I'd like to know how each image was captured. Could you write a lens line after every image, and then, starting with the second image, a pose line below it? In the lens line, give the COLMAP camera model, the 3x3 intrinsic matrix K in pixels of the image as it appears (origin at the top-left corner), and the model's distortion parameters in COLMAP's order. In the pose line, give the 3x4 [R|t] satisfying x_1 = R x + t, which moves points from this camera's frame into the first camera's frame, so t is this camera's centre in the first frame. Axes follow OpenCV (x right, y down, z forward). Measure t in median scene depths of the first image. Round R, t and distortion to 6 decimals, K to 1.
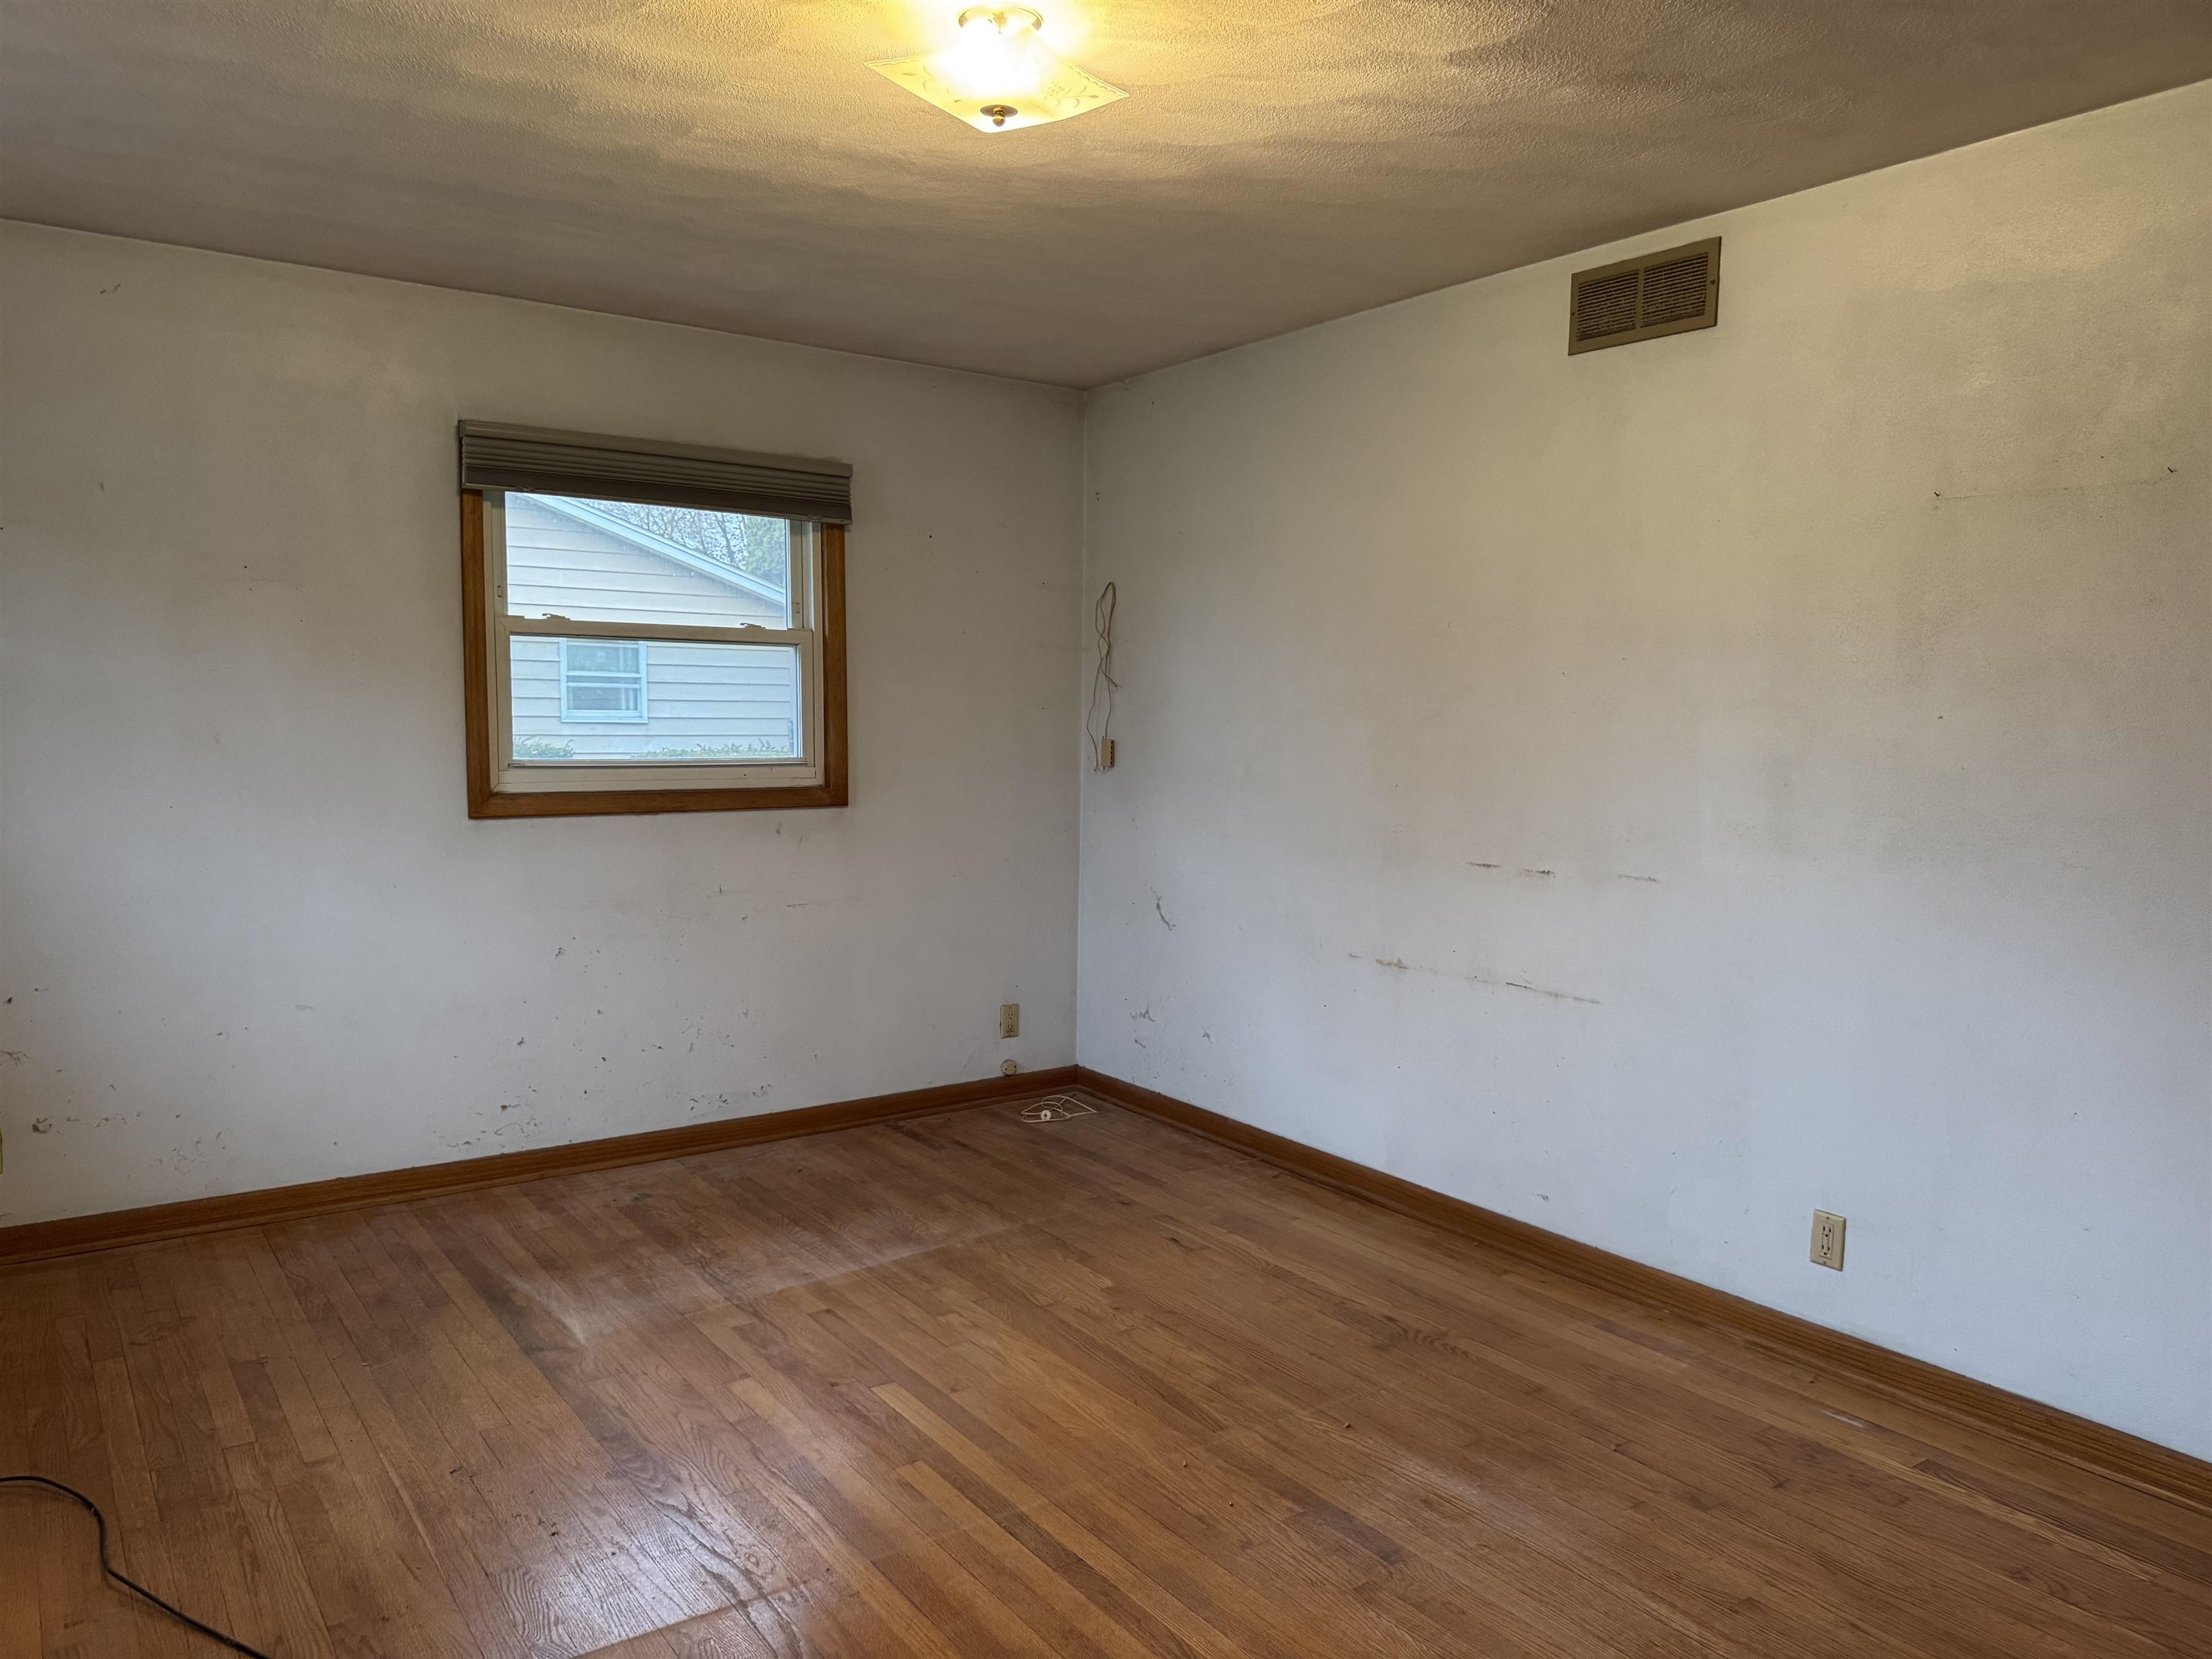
lens RADIAL K [[1561.7, 0, 1086.8], [0, 1561.7, 828.4], [0, 0, 1]] dist [0.029767, -0.026652]
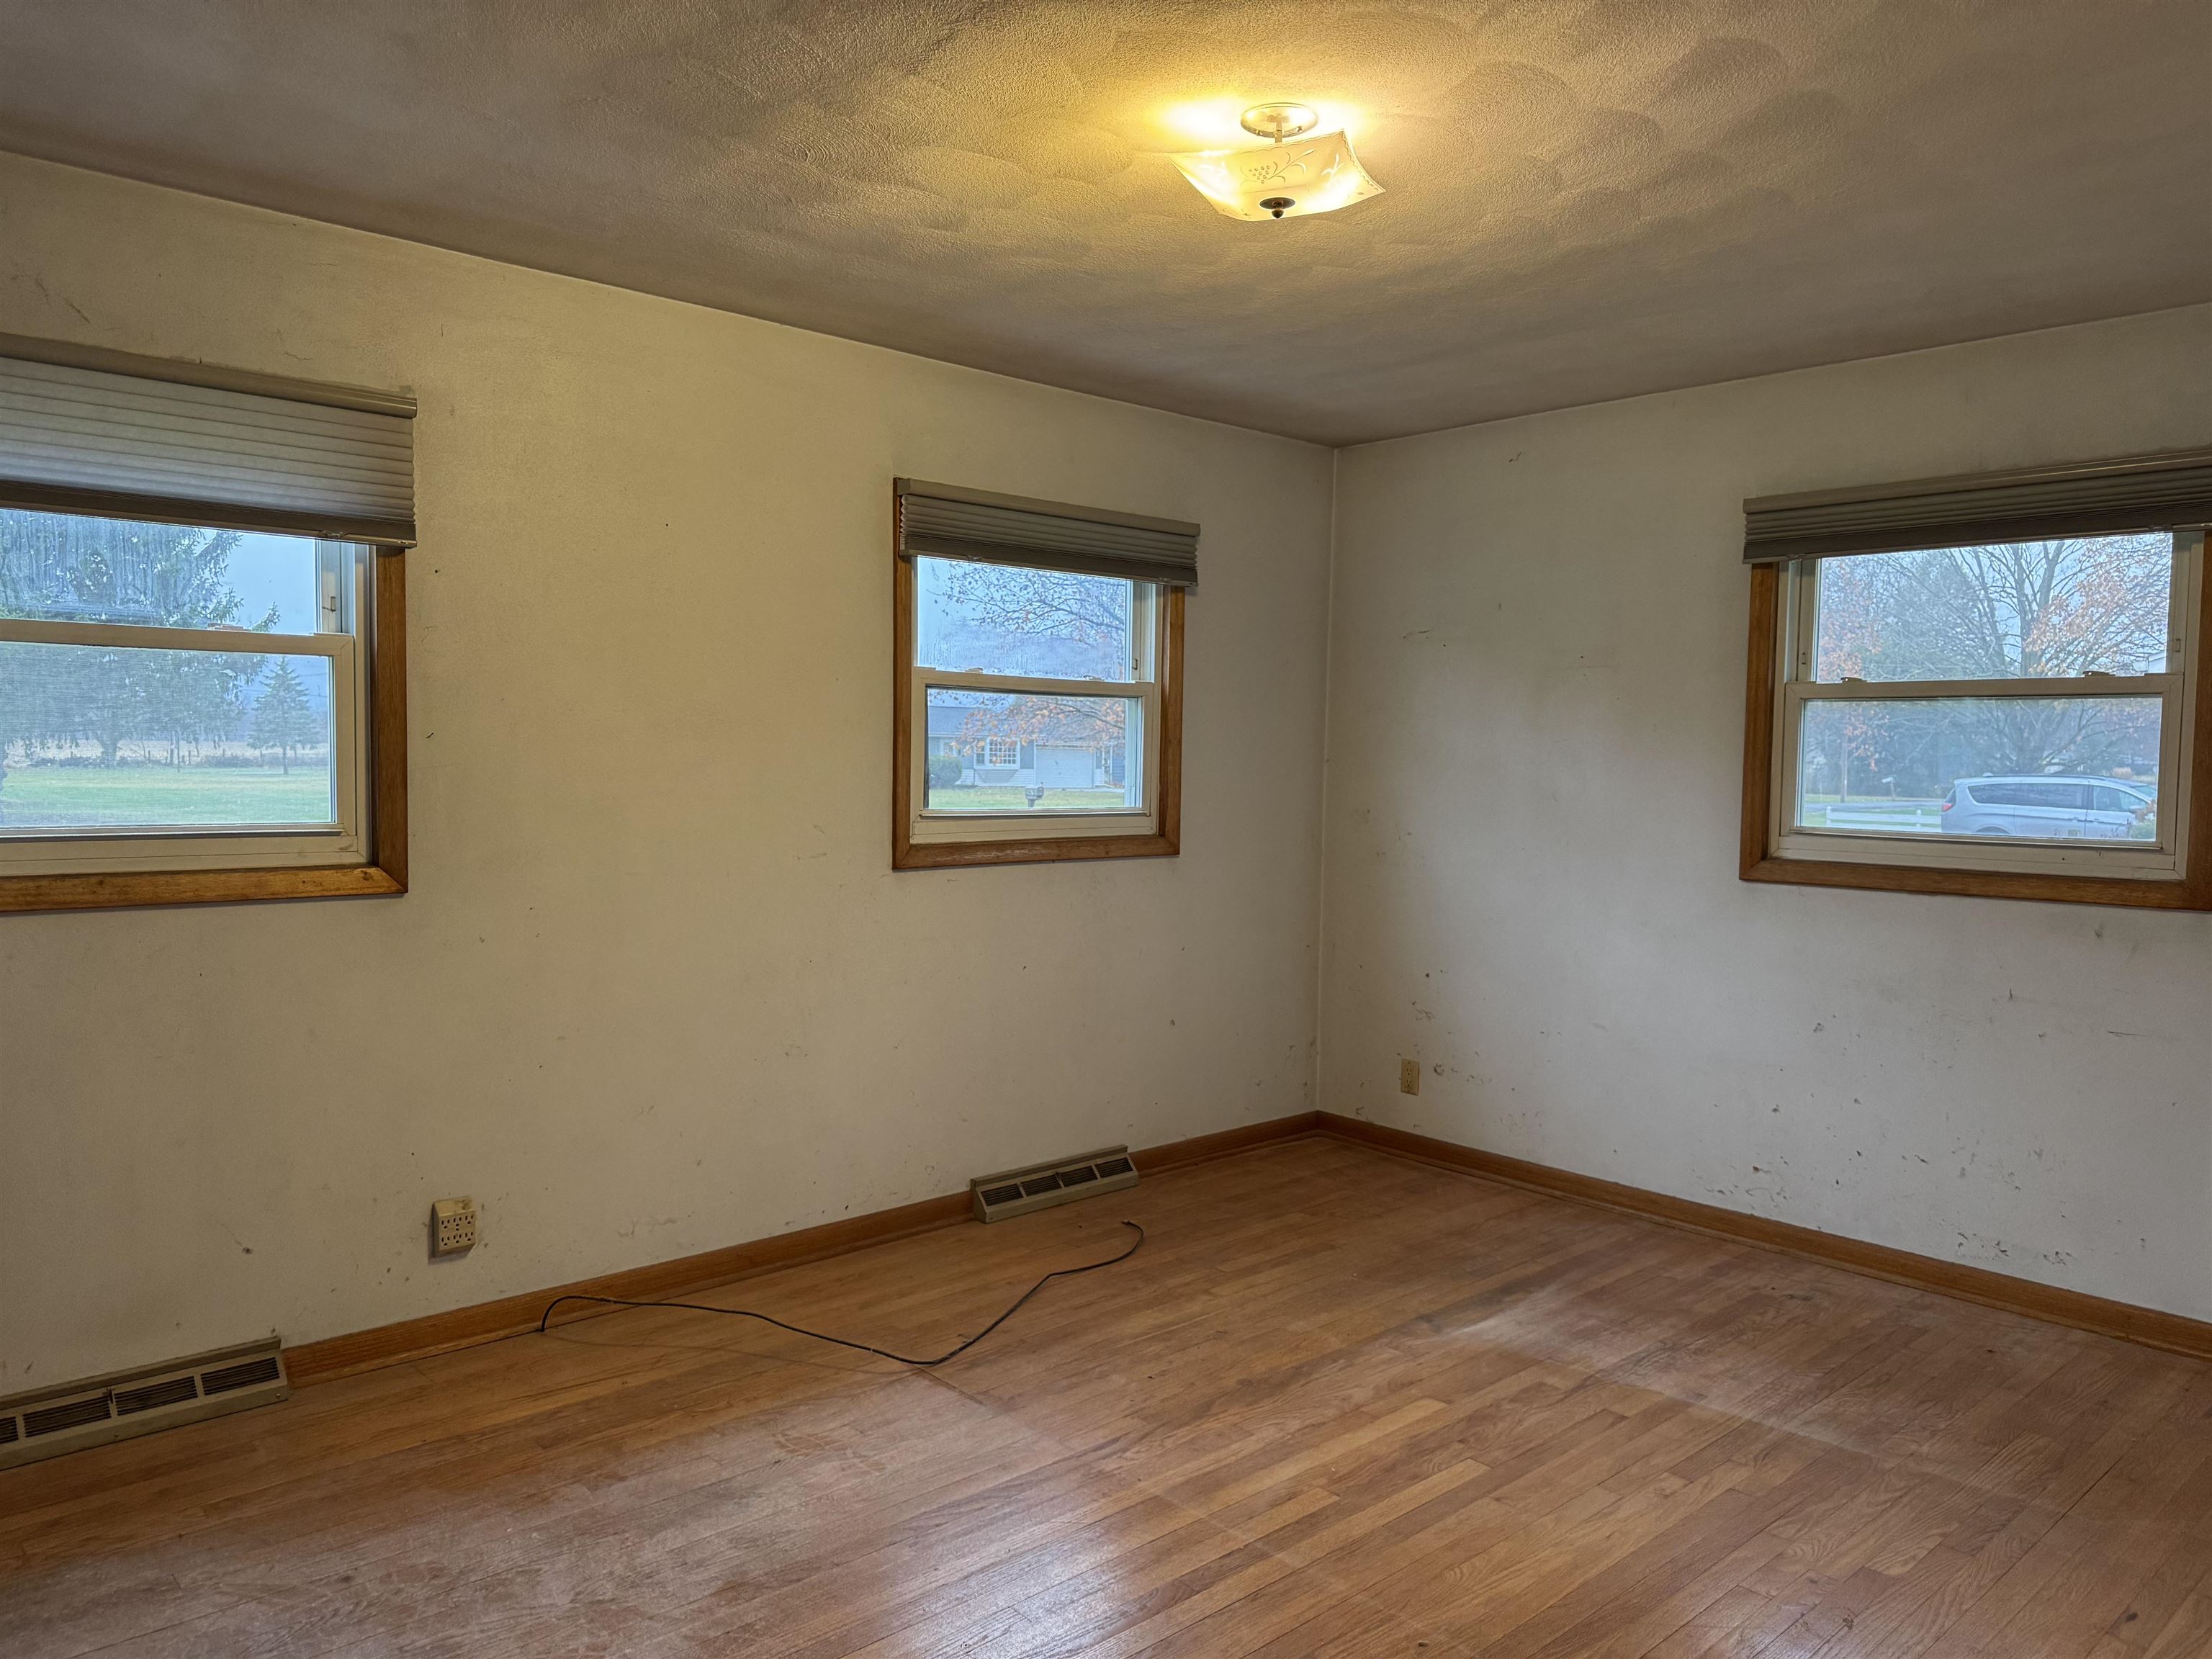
lens RADIAL K [[1561.7, 0, 1091.3], [0, 1561.7, 829.7], [0, 0, 1]] dist [0.029767, -0.026652]
pose [[0.107731, 0.039644, -0.993389, 0.655056], [-0.084042, 0.995991, 0.030634, -0.039386], [0.990622, 0.080186, 0.110631, 0.507097]]
